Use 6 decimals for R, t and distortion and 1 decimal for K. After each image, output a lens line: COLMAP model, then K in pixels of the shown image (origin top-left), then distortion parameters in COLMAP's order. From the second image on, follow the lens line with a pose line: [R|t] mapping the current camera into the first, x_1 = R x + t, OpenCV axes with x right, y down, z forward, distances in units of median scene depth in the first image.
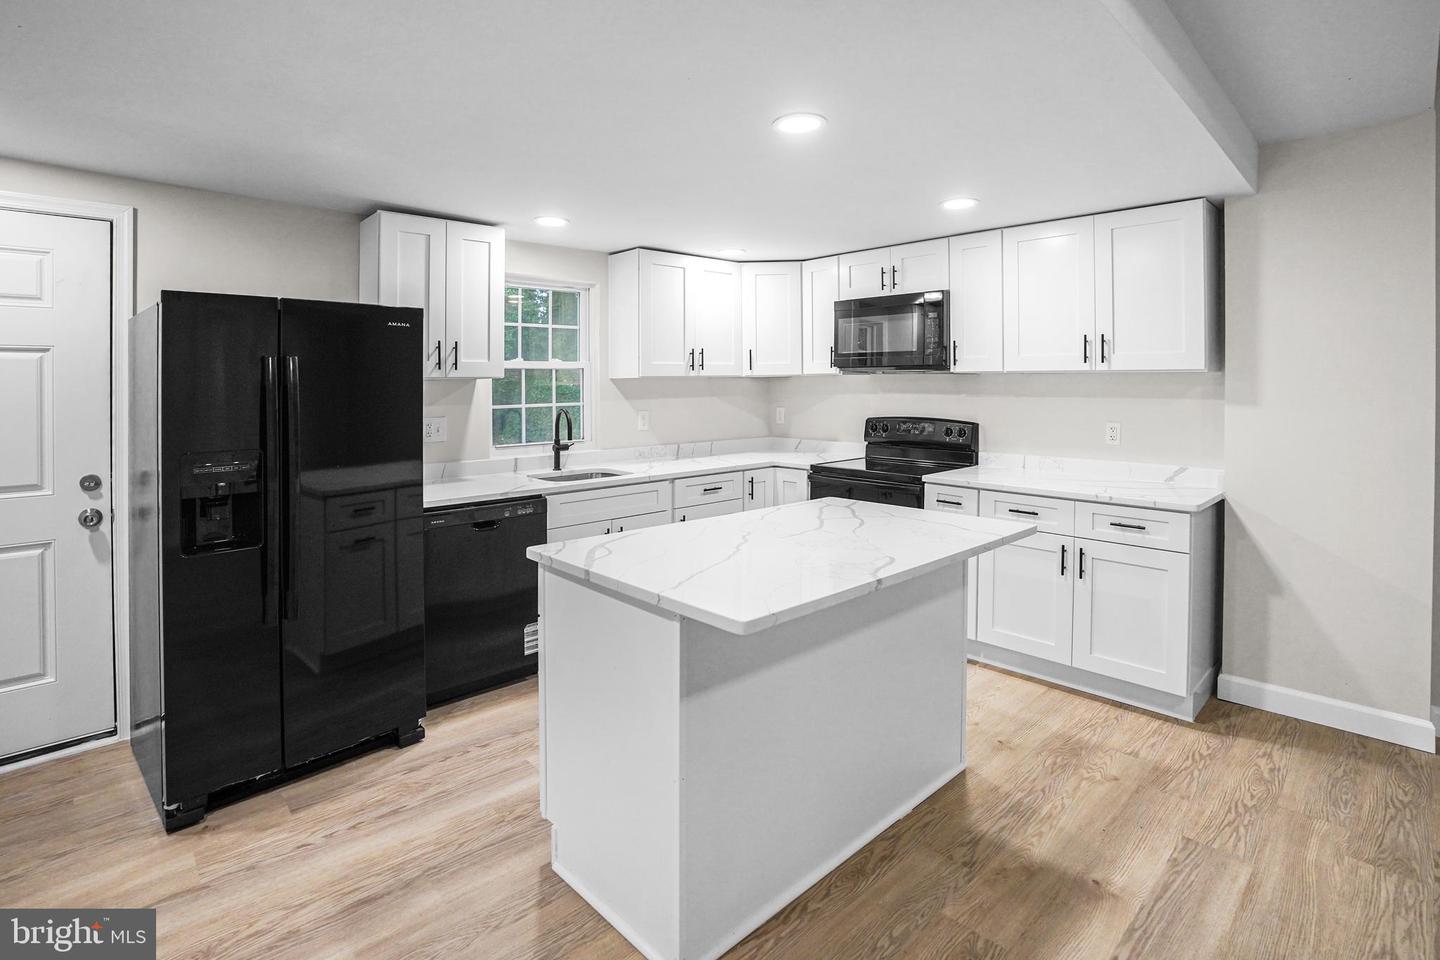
lens RADIAL K [[704.1, 0, 718.7], [0, 704.1, 370.6], [0, 0, 1]] dist [-0.057497, 0.017673]
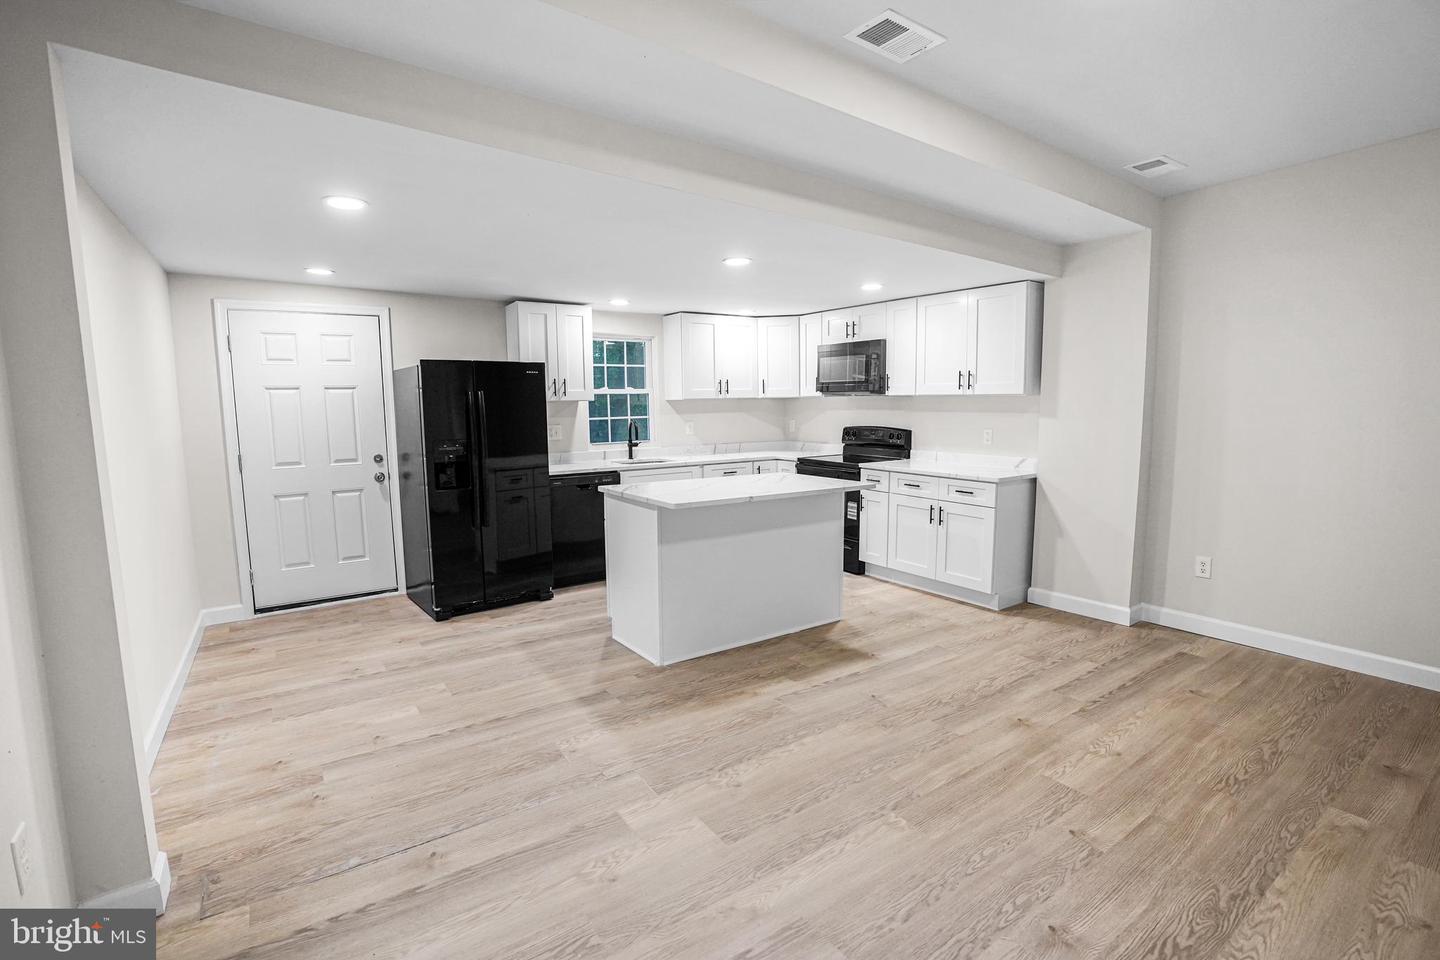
lens RADIAL K [[663.8, 0, 720.0], [0, 663.8, 480.0], [0, 0, 1]] dist [-0.051210, -0.000003]
pose [[0.989420, 0.013128, -0.144485, 0.187809], [0.006334, 0.991039, 0.133425, -0.008655], [0.144942, -0.132928, 0.980470, -0.443849]]
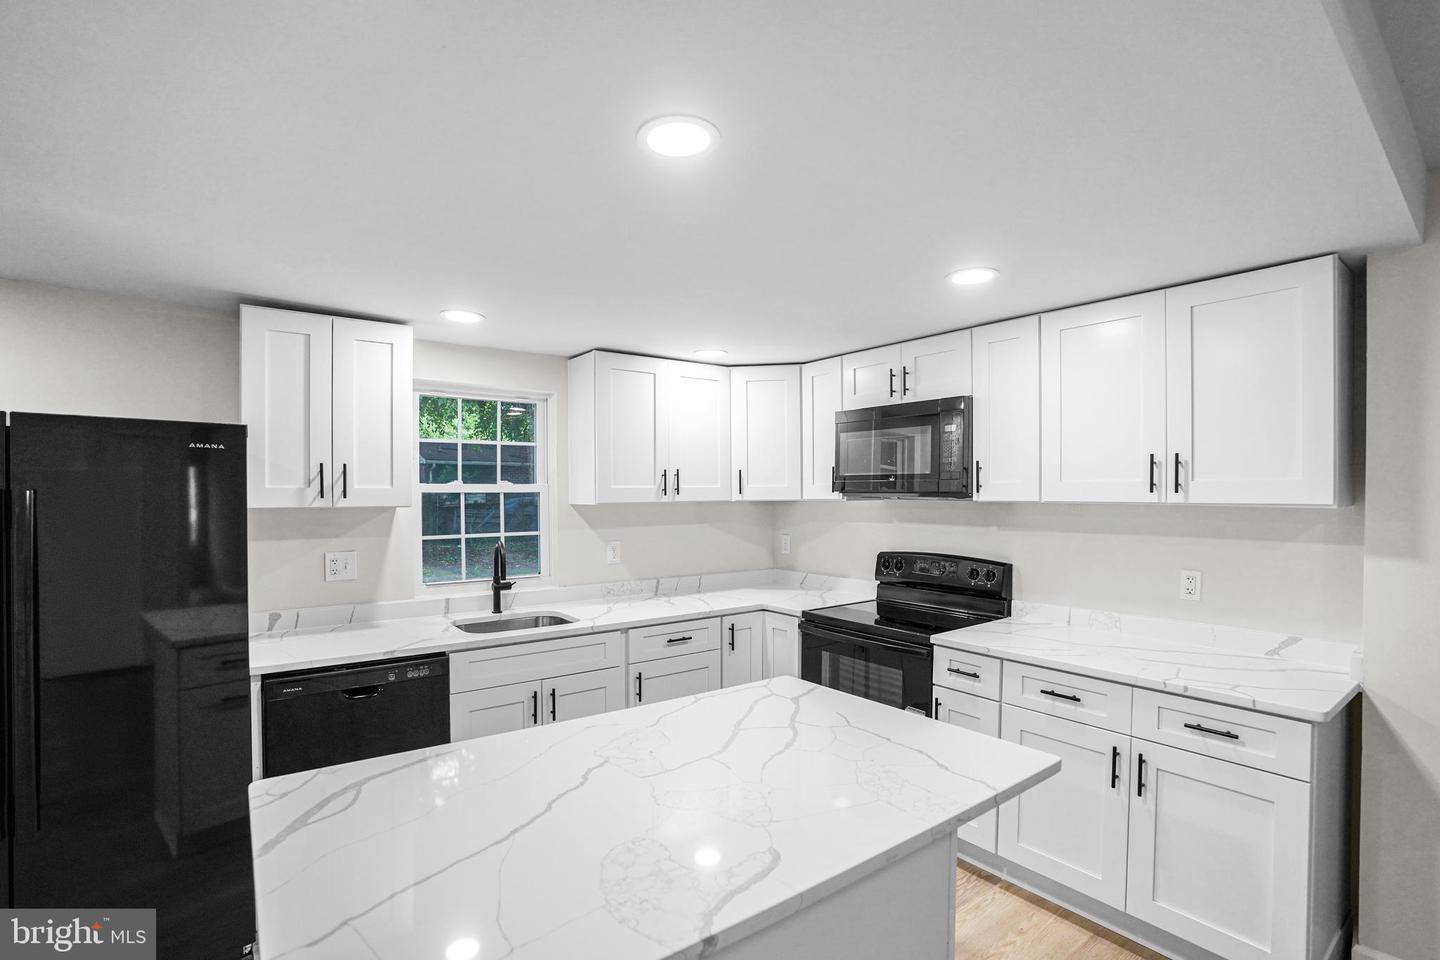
lens RADIAL K [[677.9, 0, 724.2], [0, 677.9, 492.1], [0, 0, 1]] dist [-0.075010, 0.036586]
pose [[0.995447, 0.003692, -0.095248, 0.125238], [-0.002365, 0.999899, 0.014037, -0.017253], [0.095290, -0.013748, 0.995355, 0.225874]]
